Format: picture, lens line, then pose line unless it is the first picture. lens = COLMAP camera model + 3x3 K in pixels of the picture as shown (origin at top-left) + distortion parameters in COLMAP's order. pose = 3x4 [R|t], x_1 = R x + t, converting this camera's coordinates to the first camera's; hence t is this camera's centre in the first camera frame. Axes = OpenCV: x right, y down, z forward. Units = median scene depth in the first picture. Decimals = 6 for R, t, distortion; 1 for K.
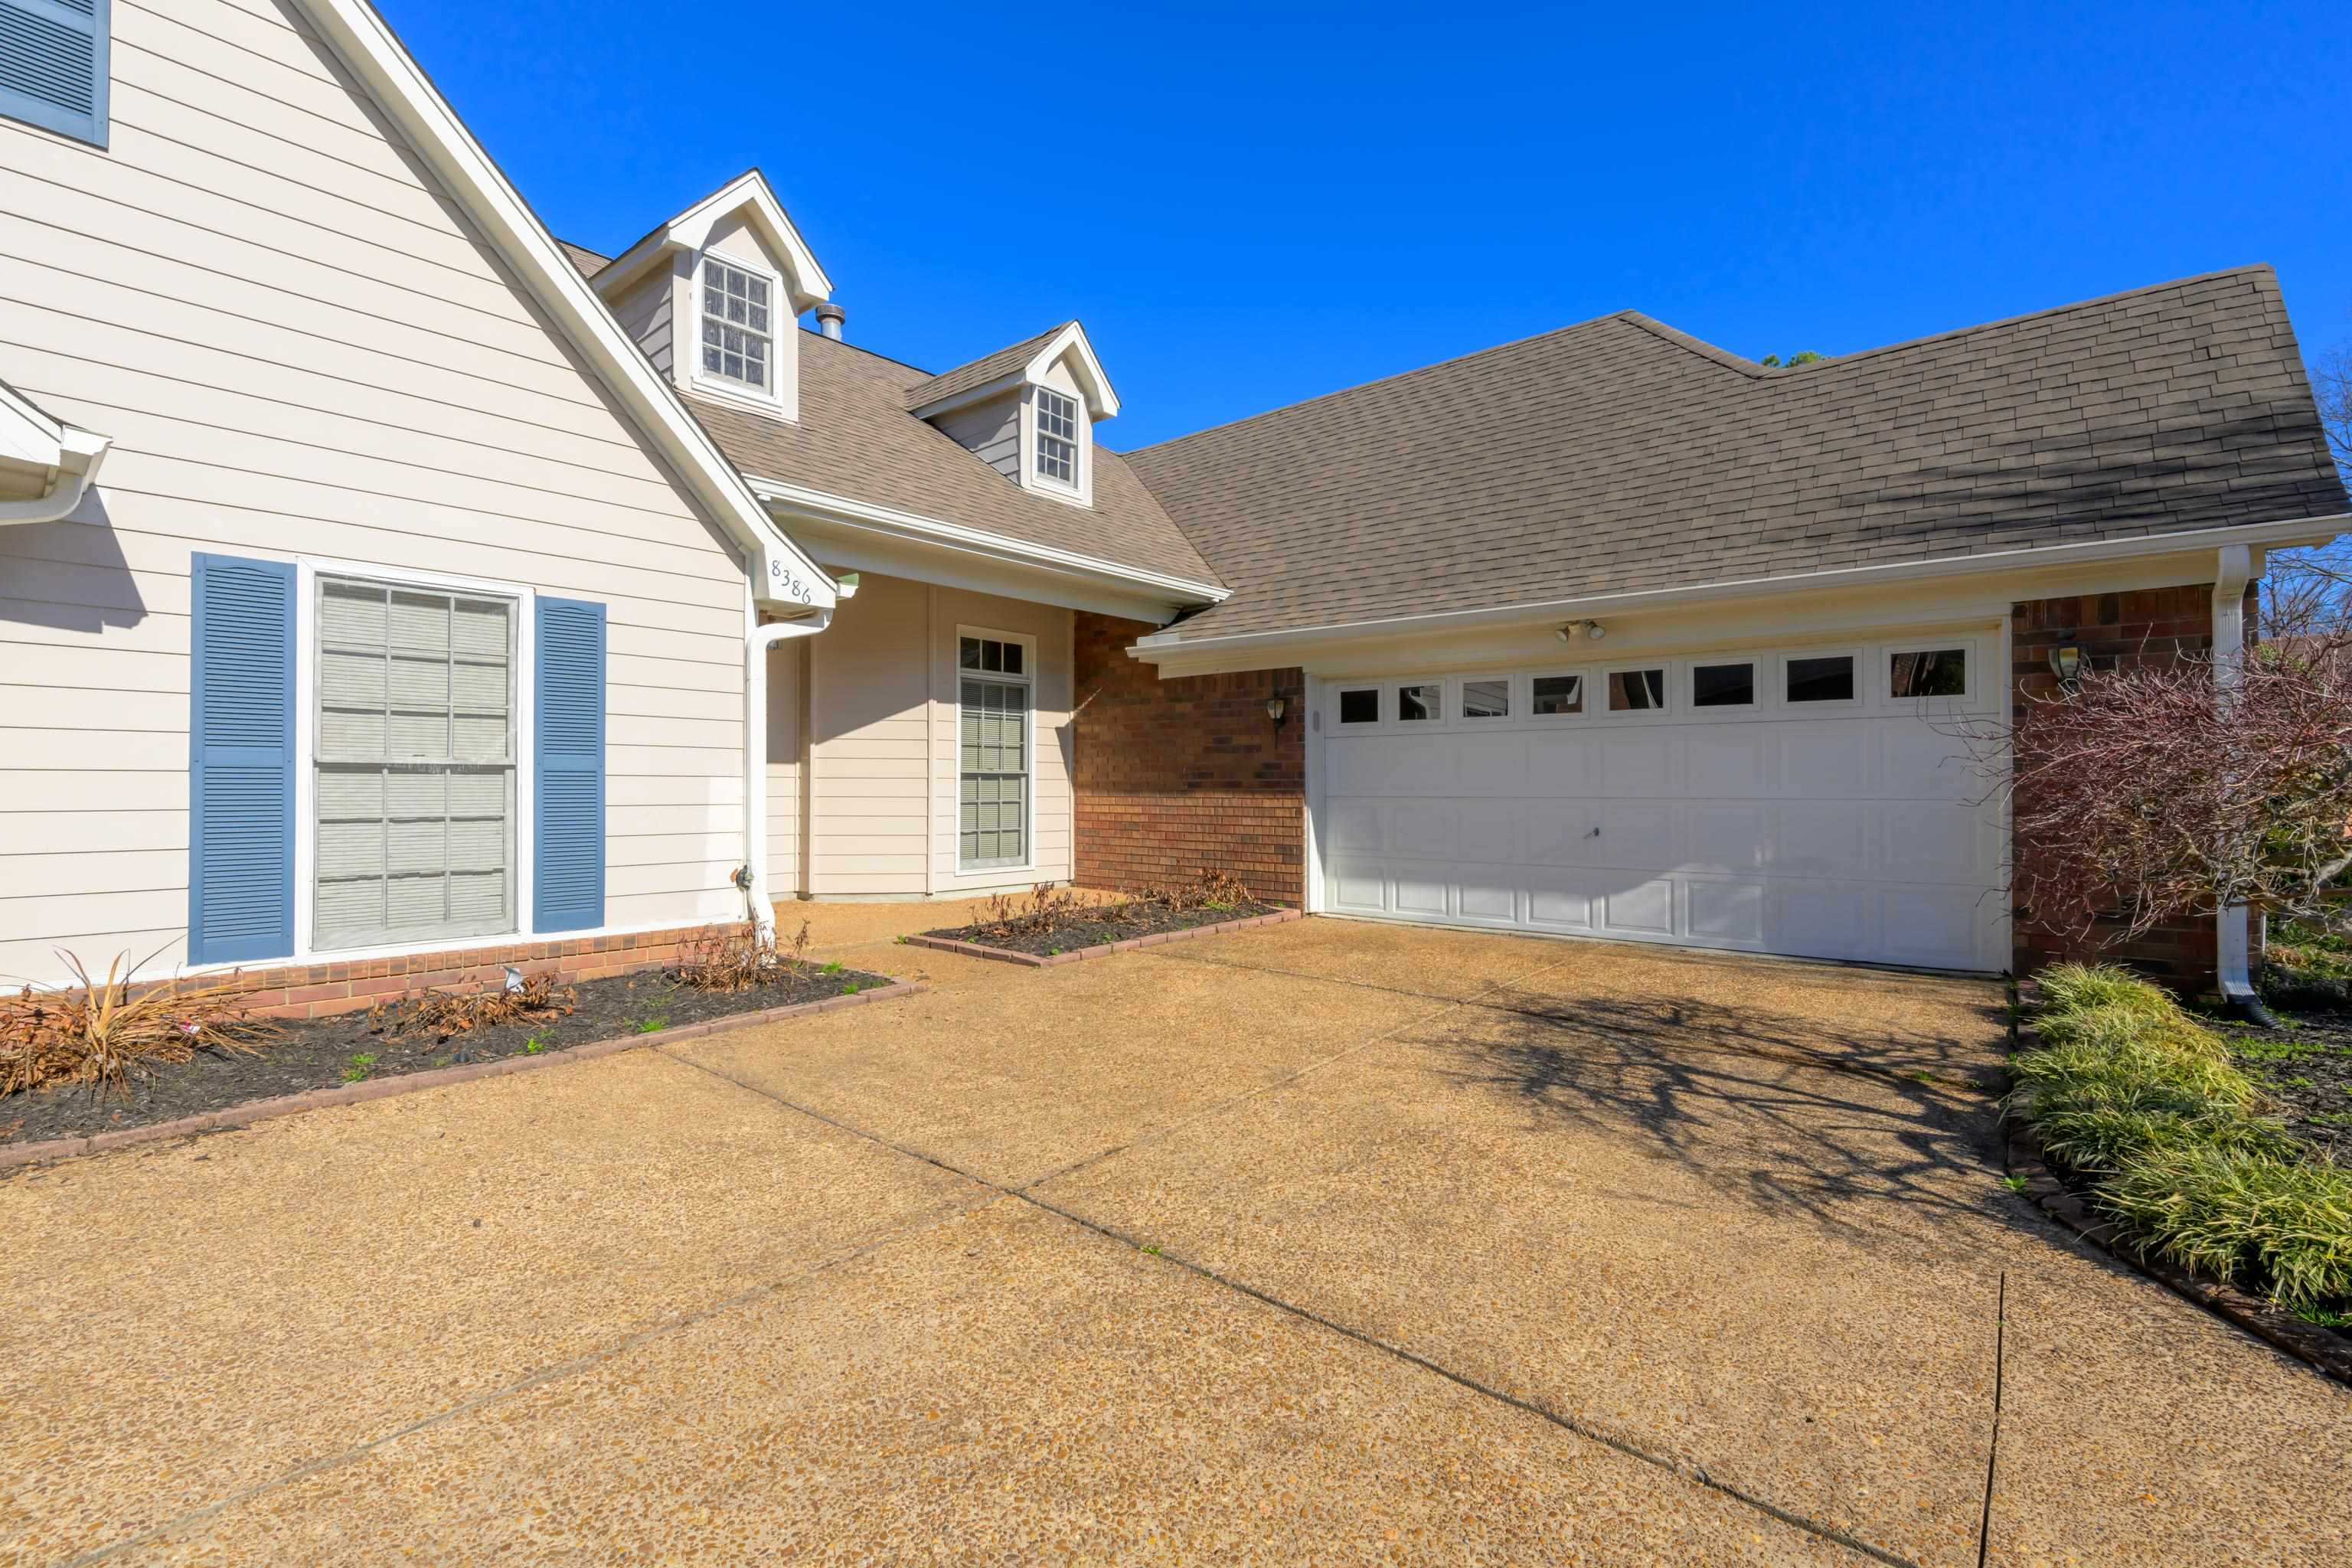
lens RADIAL K [[1018.0, 0, 1176.0], [0, 1018.0, 784.0], [0, 0, 1]] dist [0.000682, 0.000219]
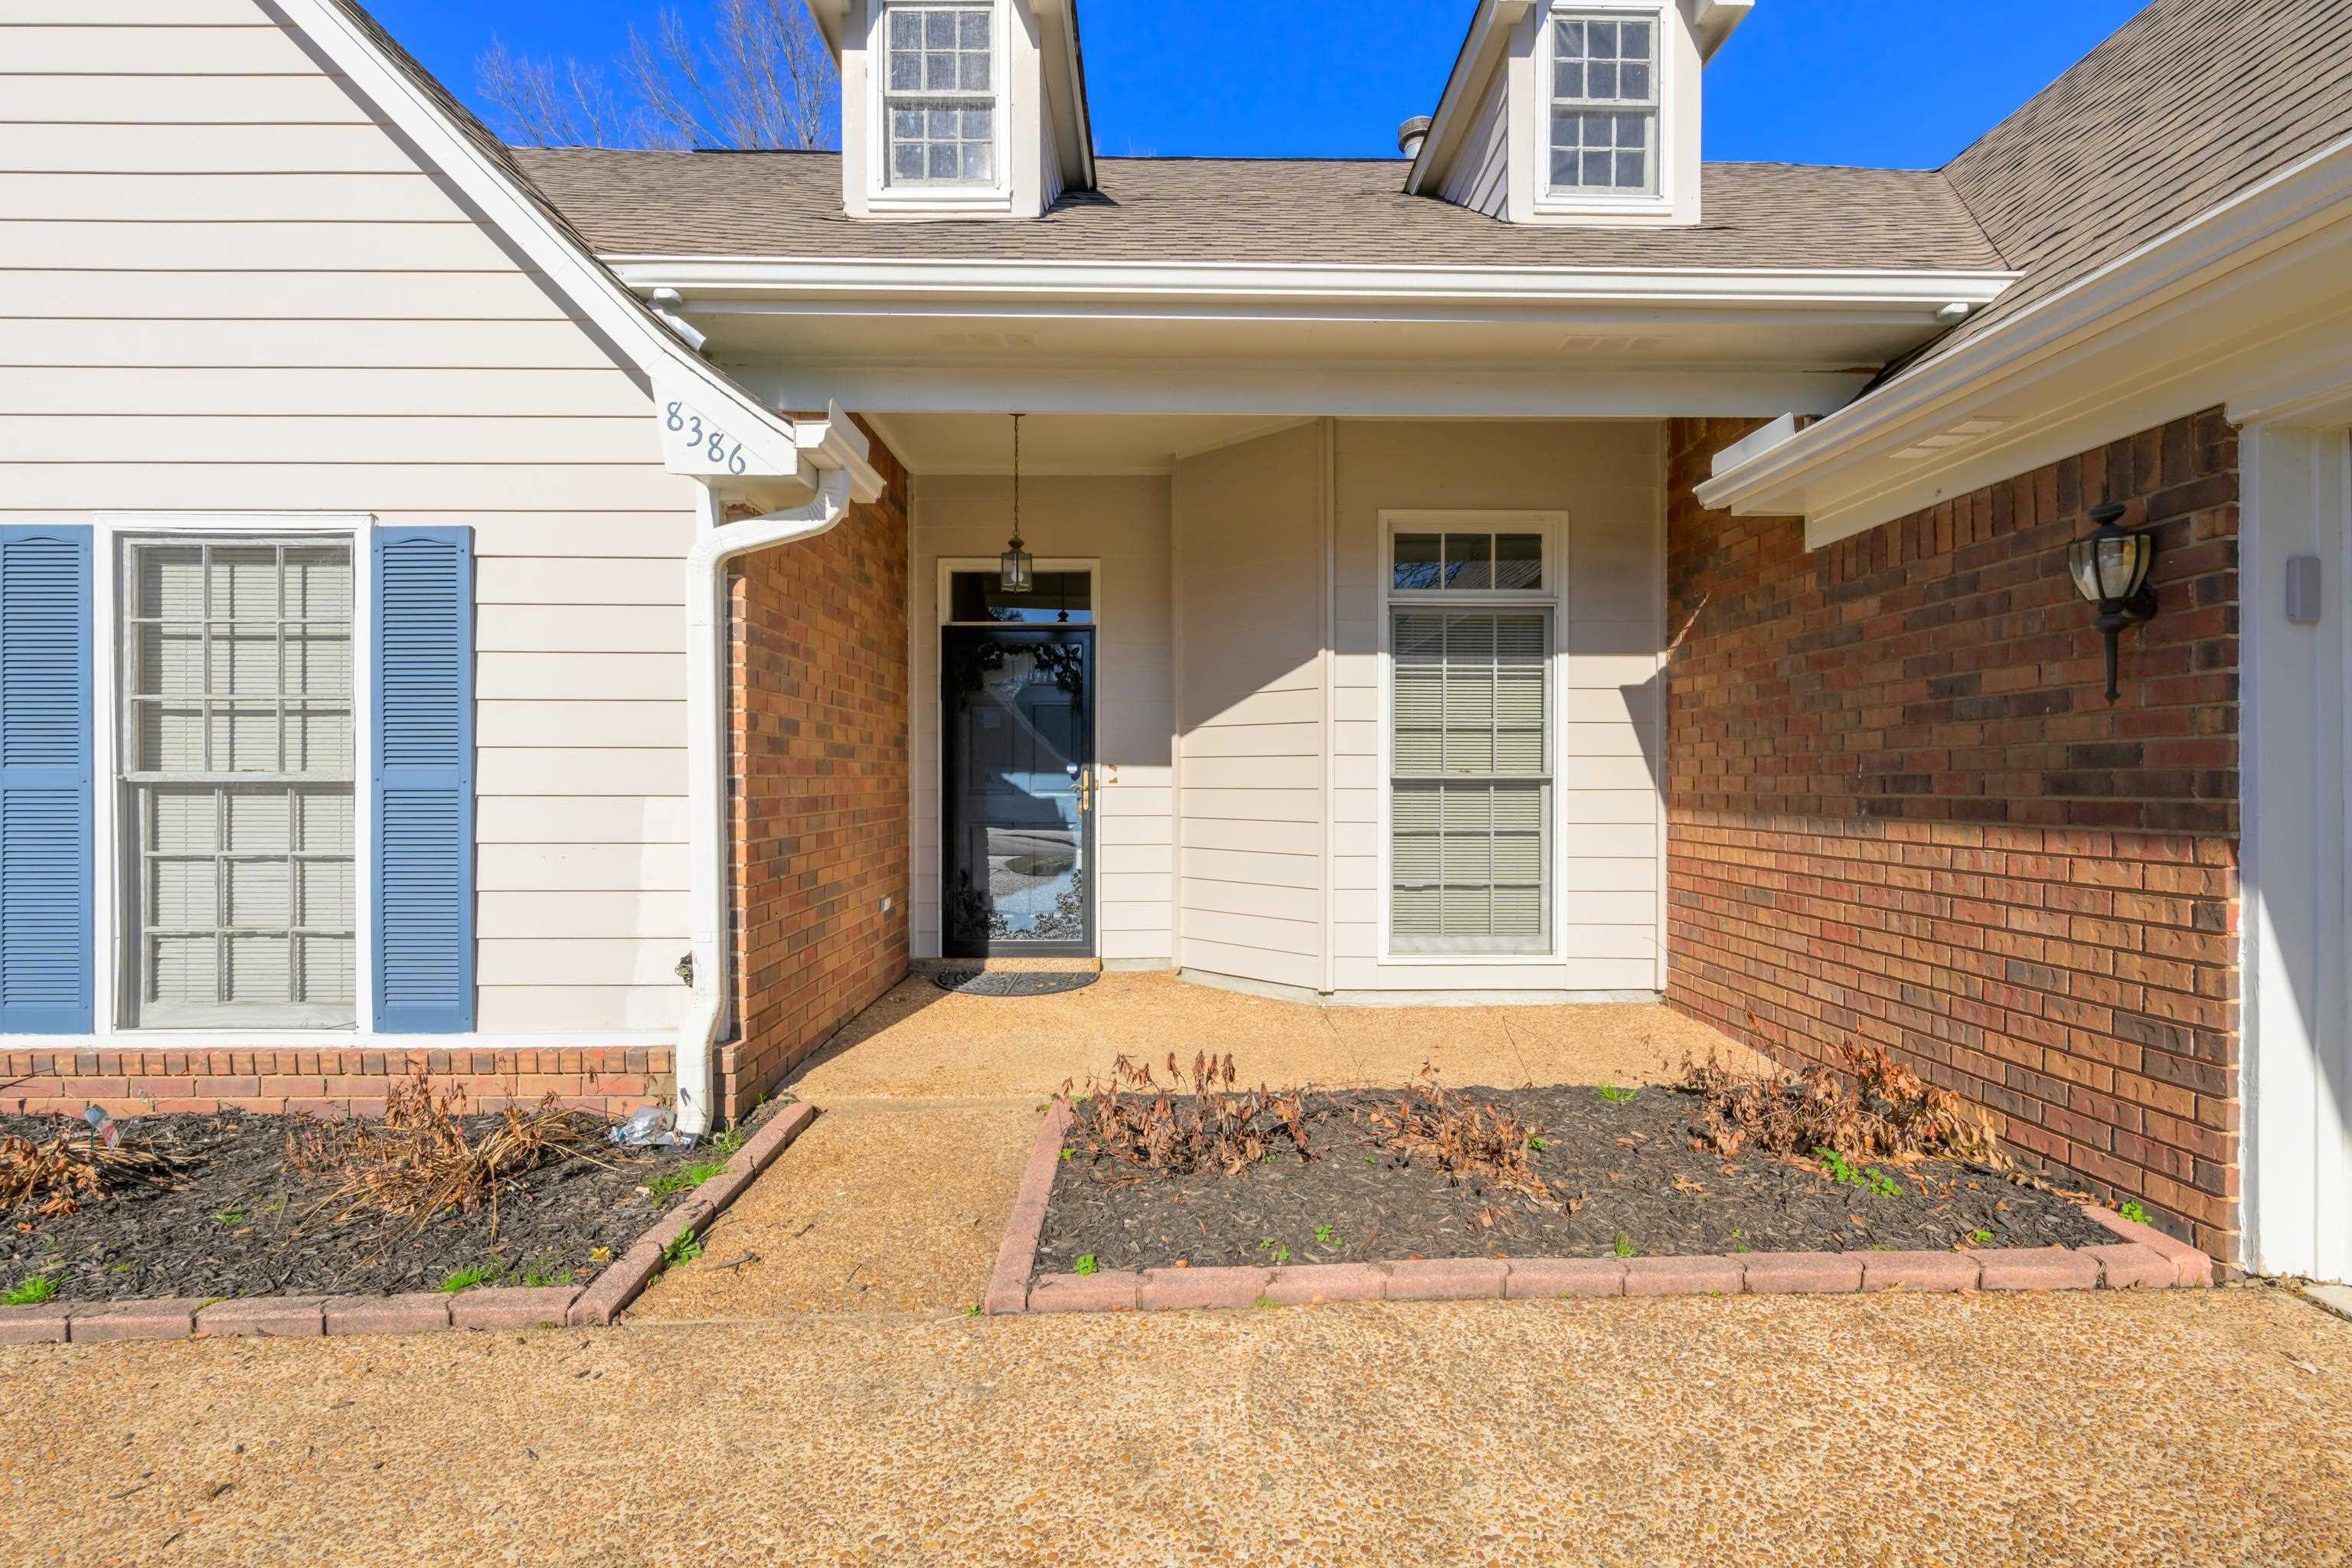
lens RADIAL K [[1051.4, 0, 1176.0], [0, 1051.4, 784.0], [0, 0, 1]] dist [0.001464, 0.000250]
pose [[0.668749, -0.000427, -0.743488, 0.138113], [0.003194, 0.999992, 0.002298, -0.009934], [0.743481, -0.003911, 0.668745, 0.547006]]
